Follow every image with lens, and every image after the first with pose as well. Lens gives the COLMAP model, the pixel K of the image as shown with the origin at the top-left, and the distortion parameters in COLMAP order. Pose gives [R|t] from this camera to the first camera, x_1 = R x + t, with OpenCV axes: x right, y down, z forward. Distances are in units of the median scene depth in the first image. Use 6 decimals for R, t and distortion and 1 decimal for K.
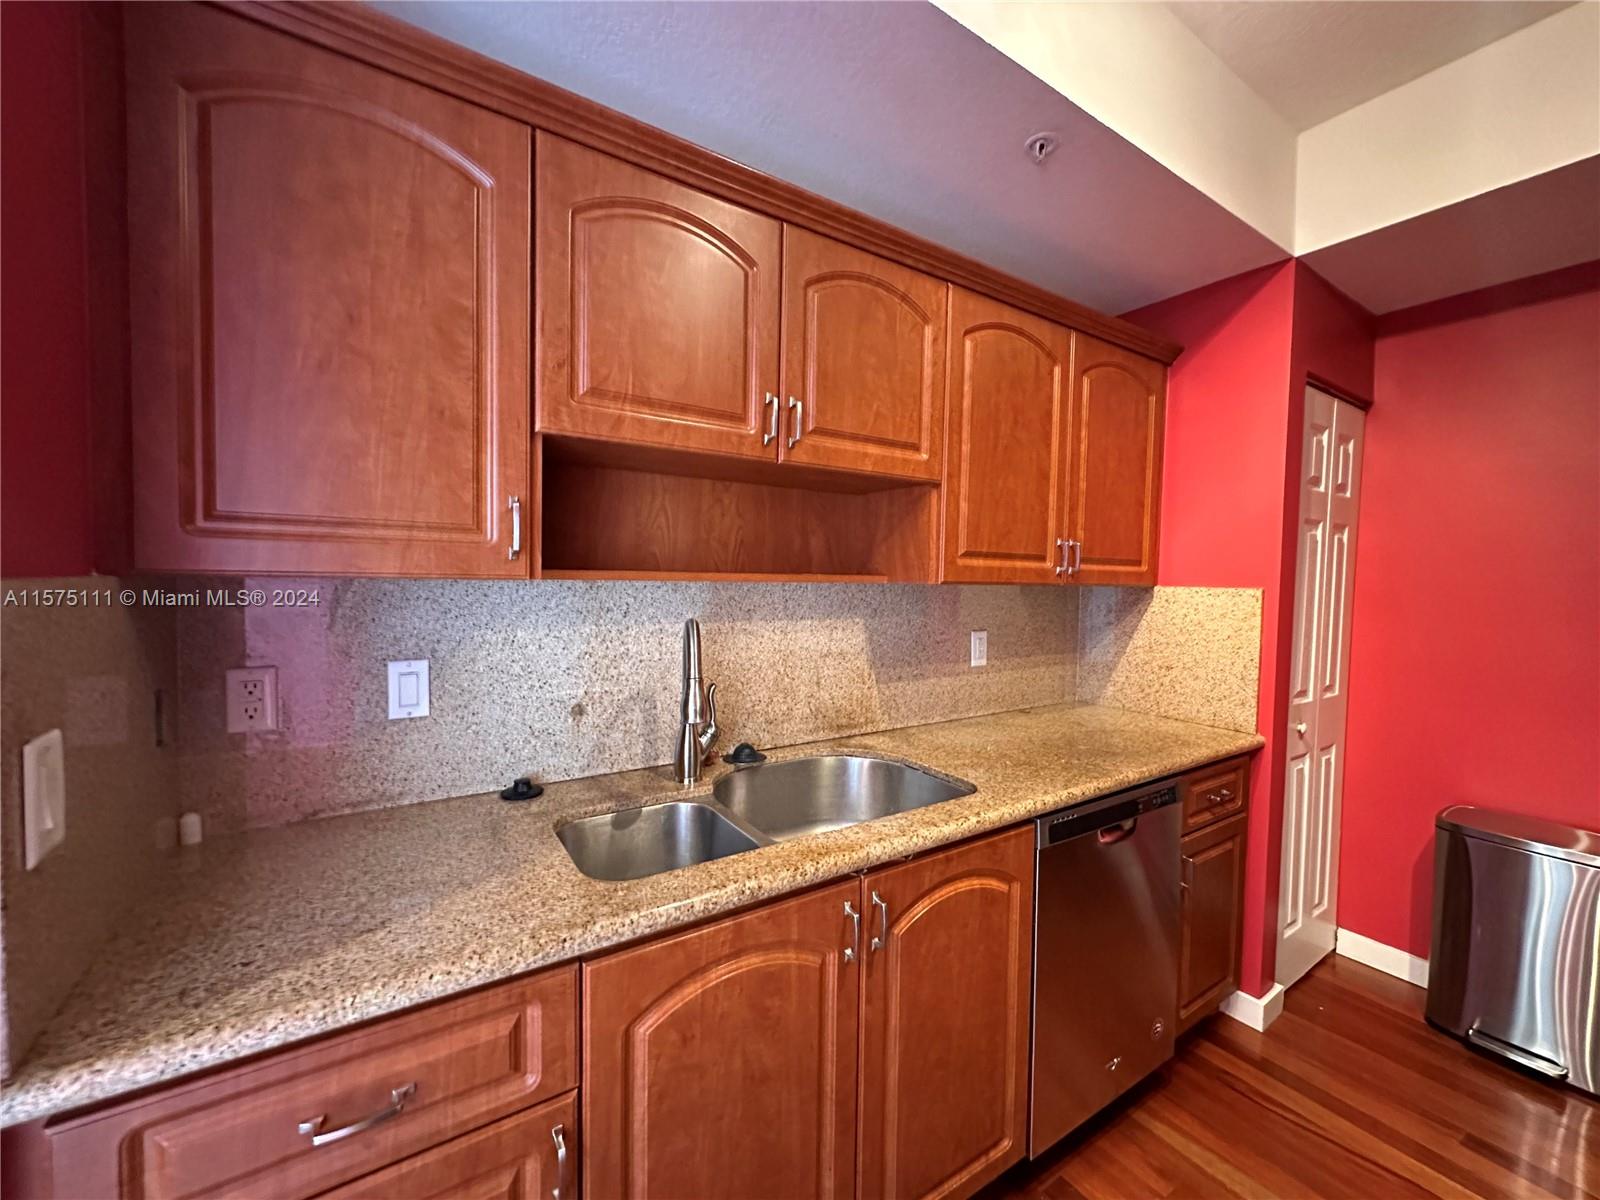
lens RADIAL K [[641.5, 0, 792.9], [0, 641.5, 595.8], [0, 0, 1]] dist [-0.007592, 0.001847]
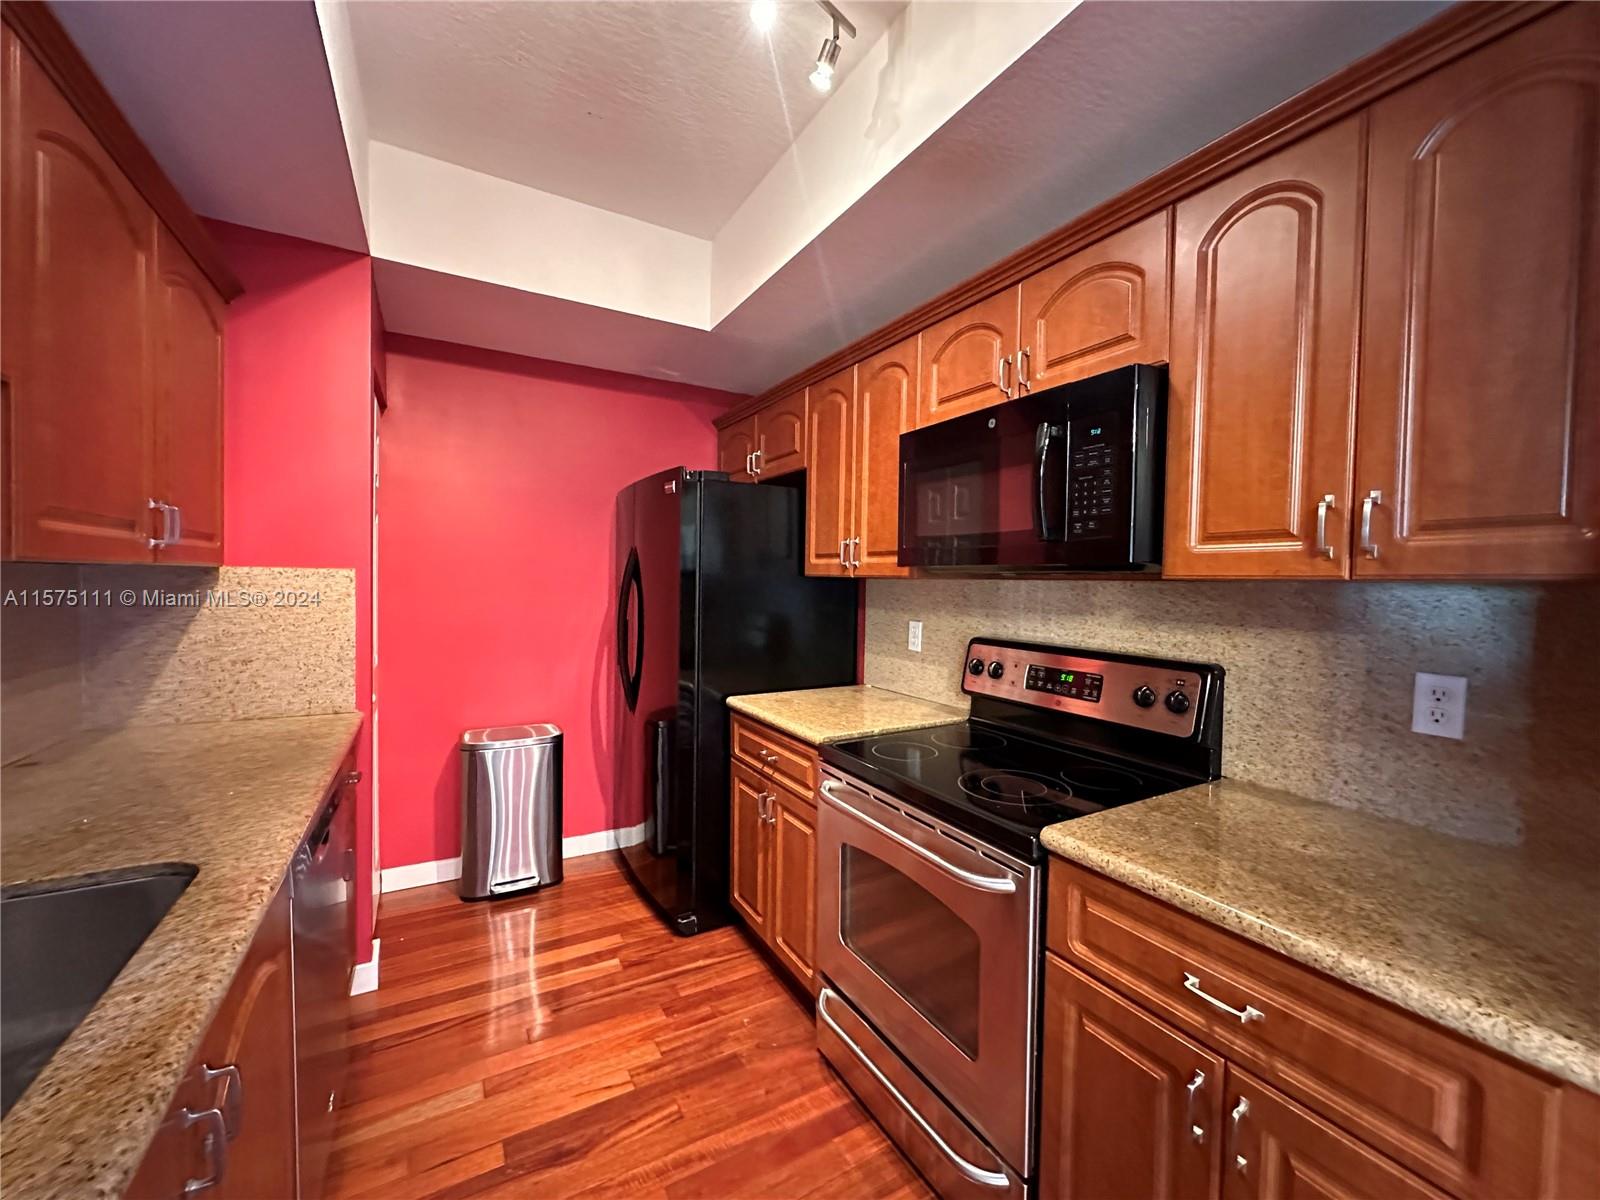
lens RADIAL K [[641.5, 0, 803.2], [0, 641.5, 597.8], [0, 0, 1]] dist [-0.007592, 0.001847]
pose [[0.062470, -0.046570, 0.996960, -0.289619], [0.015061, 0.998841, 0.045714, -0.001319], [-0.997933, 0.012159, 0.063099, 0.263497]]
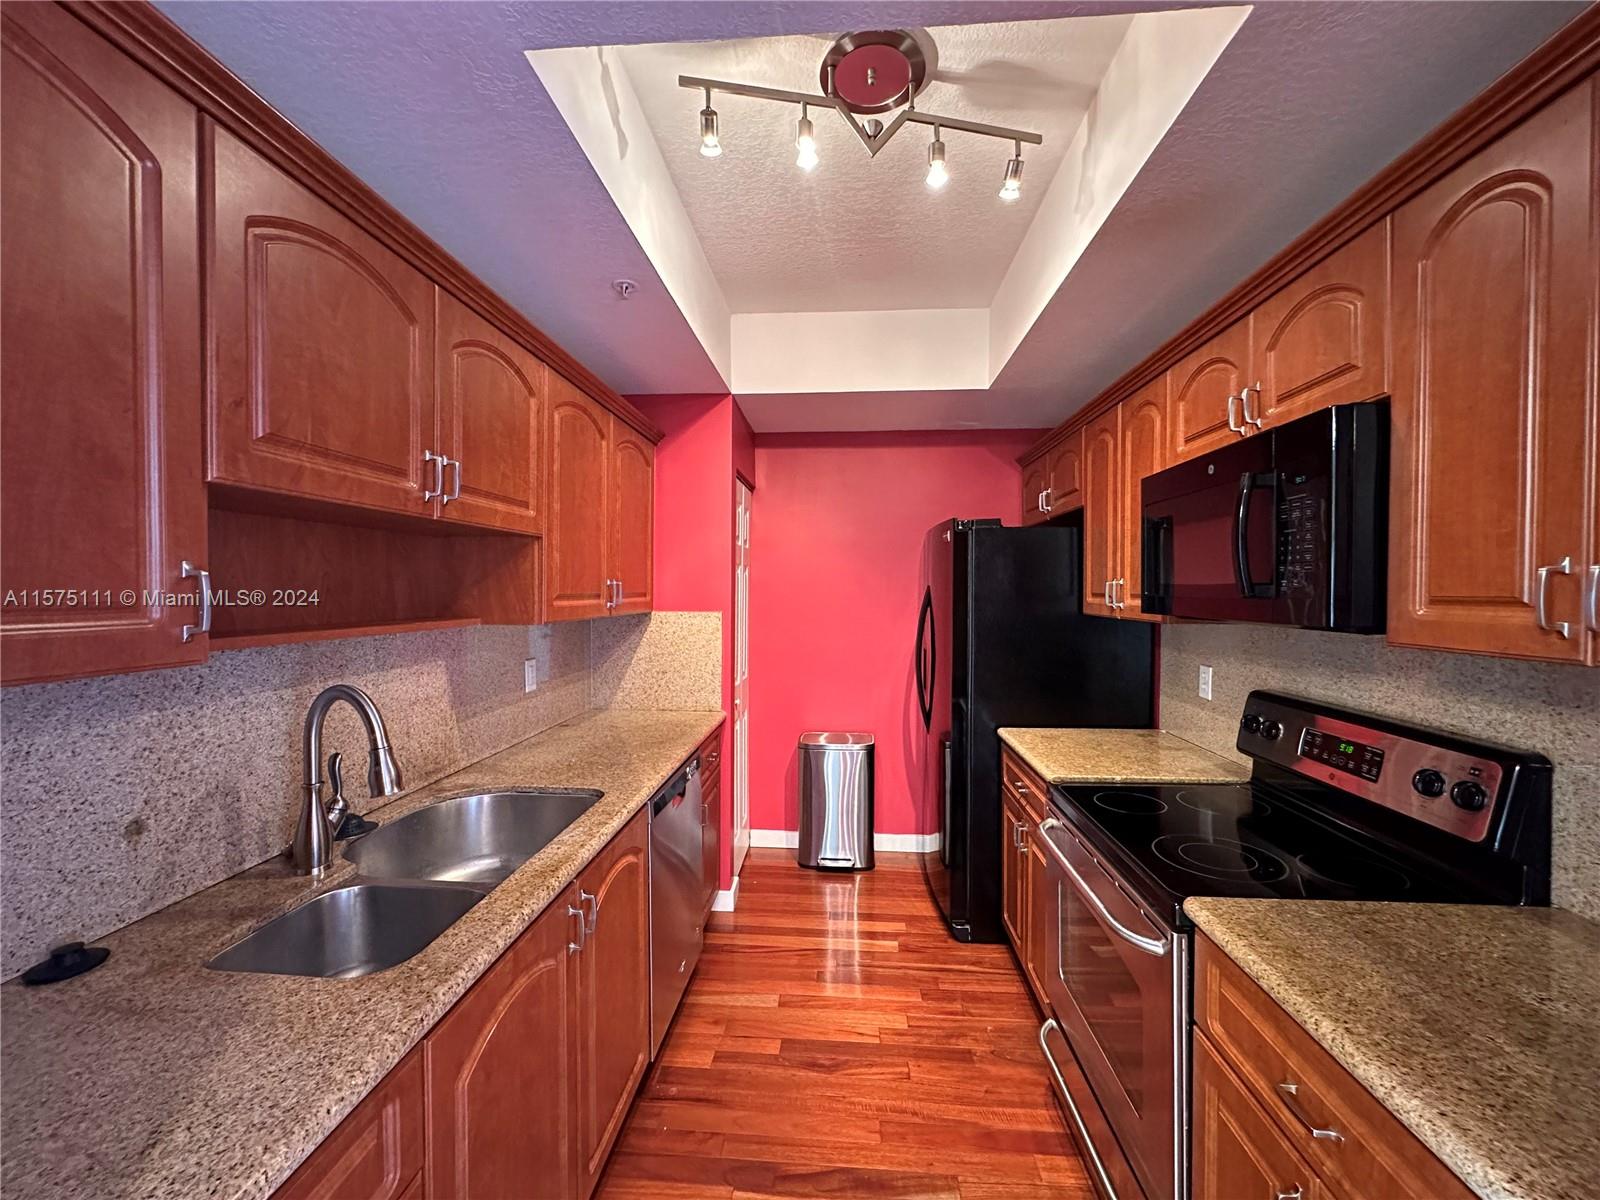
lens RADIAL K [[641.5, 0, 798.2], [0, 641.5, 596.2], [0, 0, 1]] dist [-0.007592, 0.001847]
pose [[0.612330, -0.025534, 0.790190, -0.387933], [0.033533, 0.999418, 0.006309, -0.060256], [-0.789891, 0.022634, 0.612829, -0.054911]]
